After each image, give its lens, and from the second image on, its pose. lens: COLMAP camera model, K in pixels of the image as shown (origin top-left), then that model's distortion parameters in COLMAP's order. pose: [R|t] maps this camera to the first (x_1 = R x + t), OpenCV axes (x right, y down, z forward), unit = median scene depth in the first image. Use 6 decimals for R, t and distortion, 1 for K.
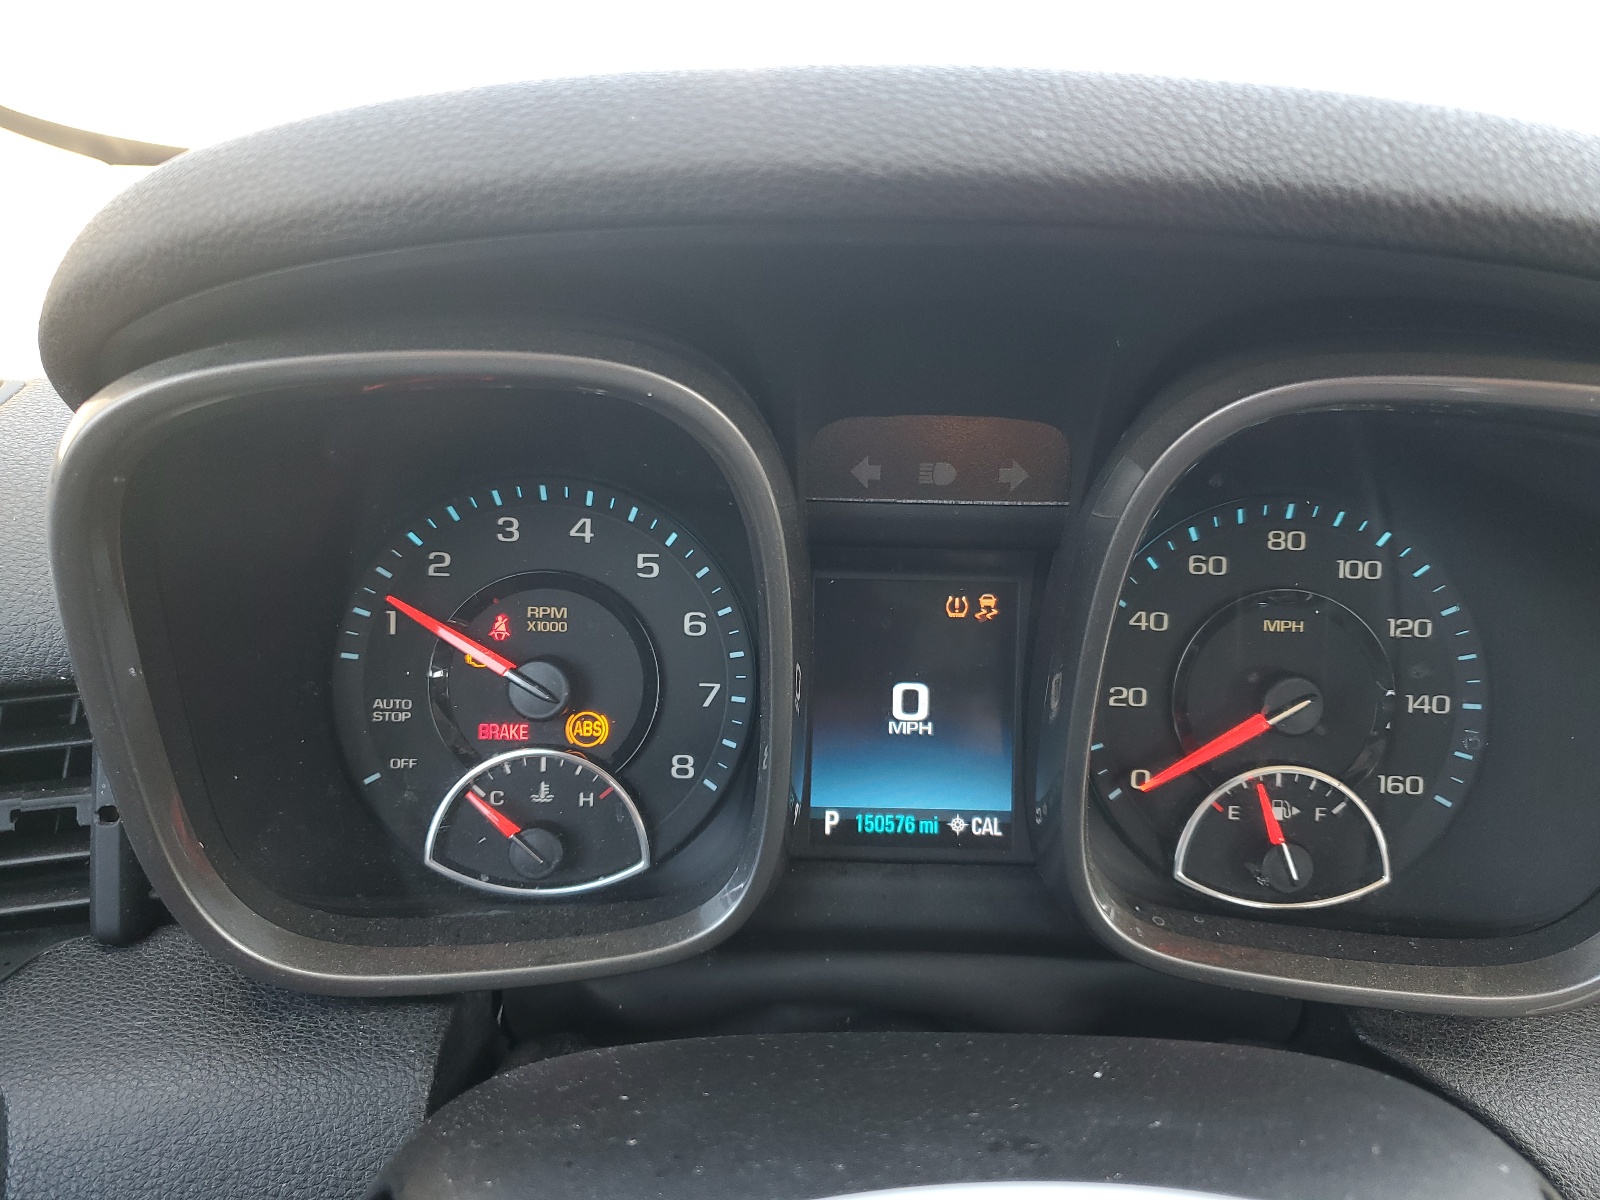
lens RADIAL K [[1220.9, 0, 794.8], [0, 1220.9, 597.1], [0, 0, 1]] dist [-0.006477, -0.002615]
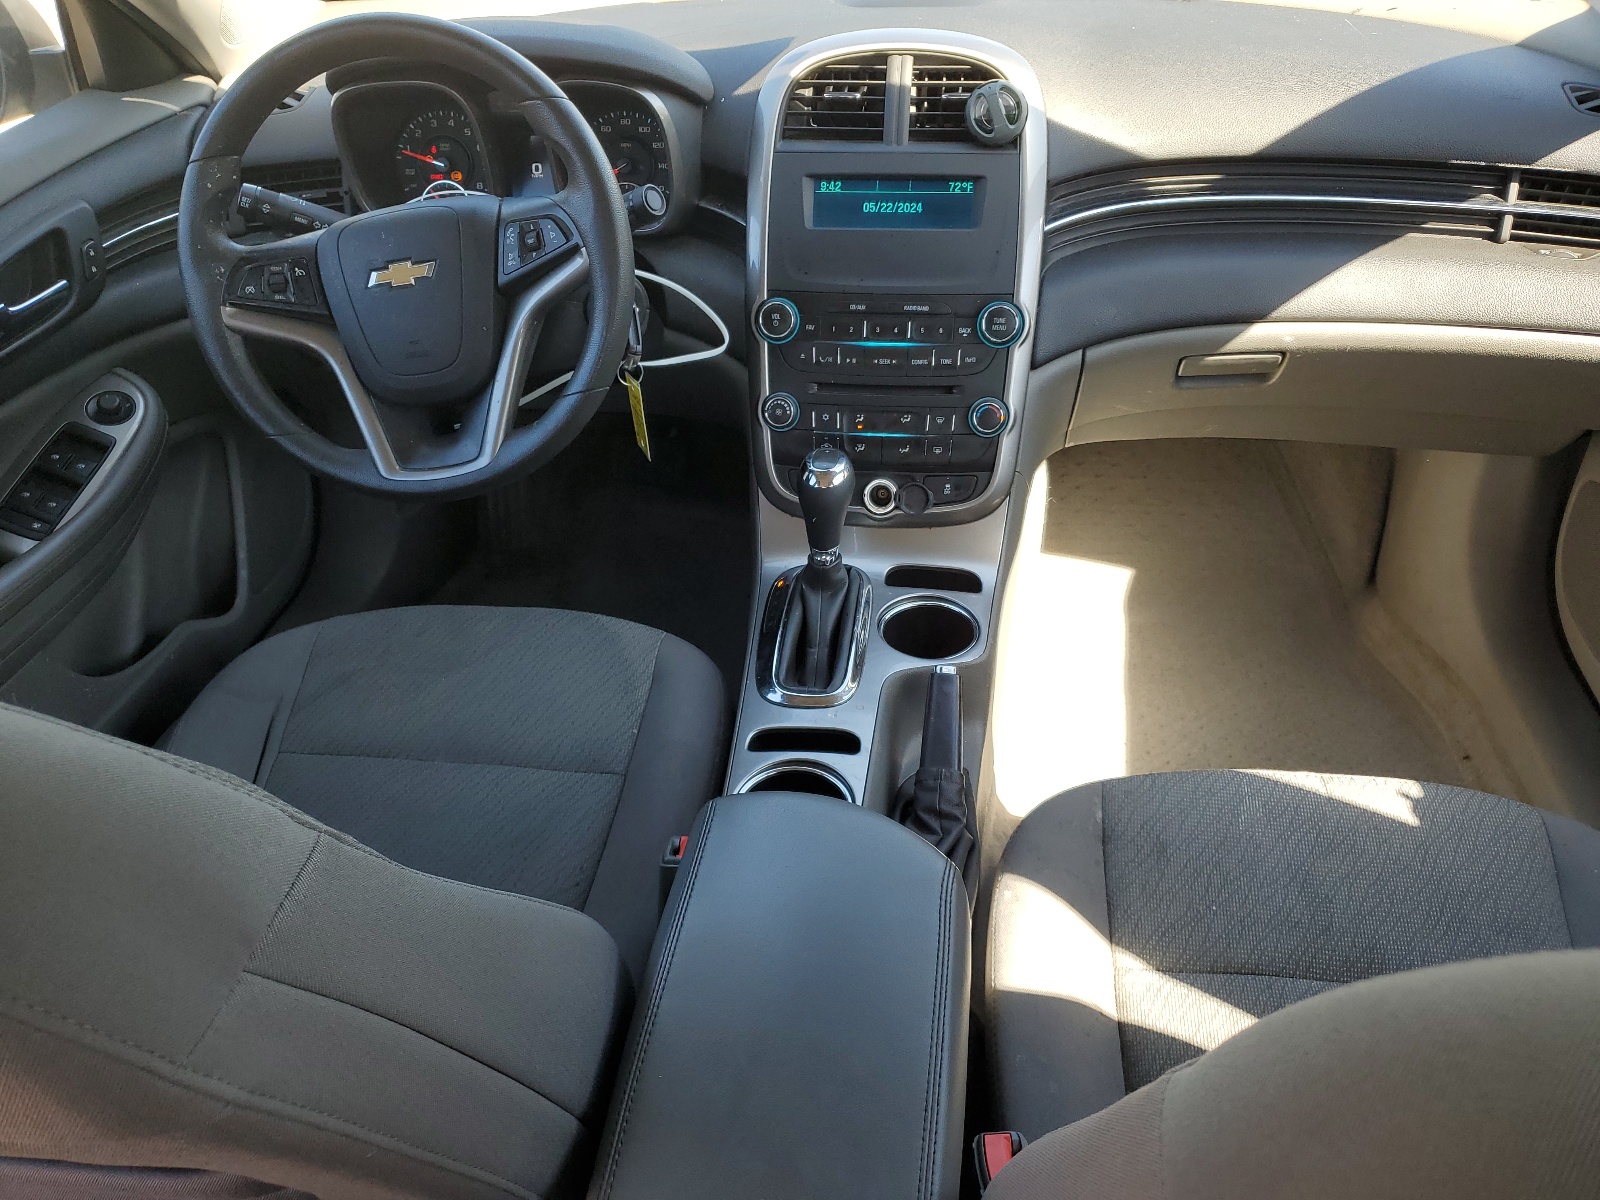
lens RADIAL K [[1220.9, 0, 806.2], [0, 1220.9, 598.3], [0, 0, 1]] dist [-0.006477, -0.002615]
pose [[0.987283, 0.037619, -0.154460, 1.629631], [0.004080, 0.965283, 0.261175, 0.405250], [0.158923, -0.258484, 0.952853, -2.978749]]
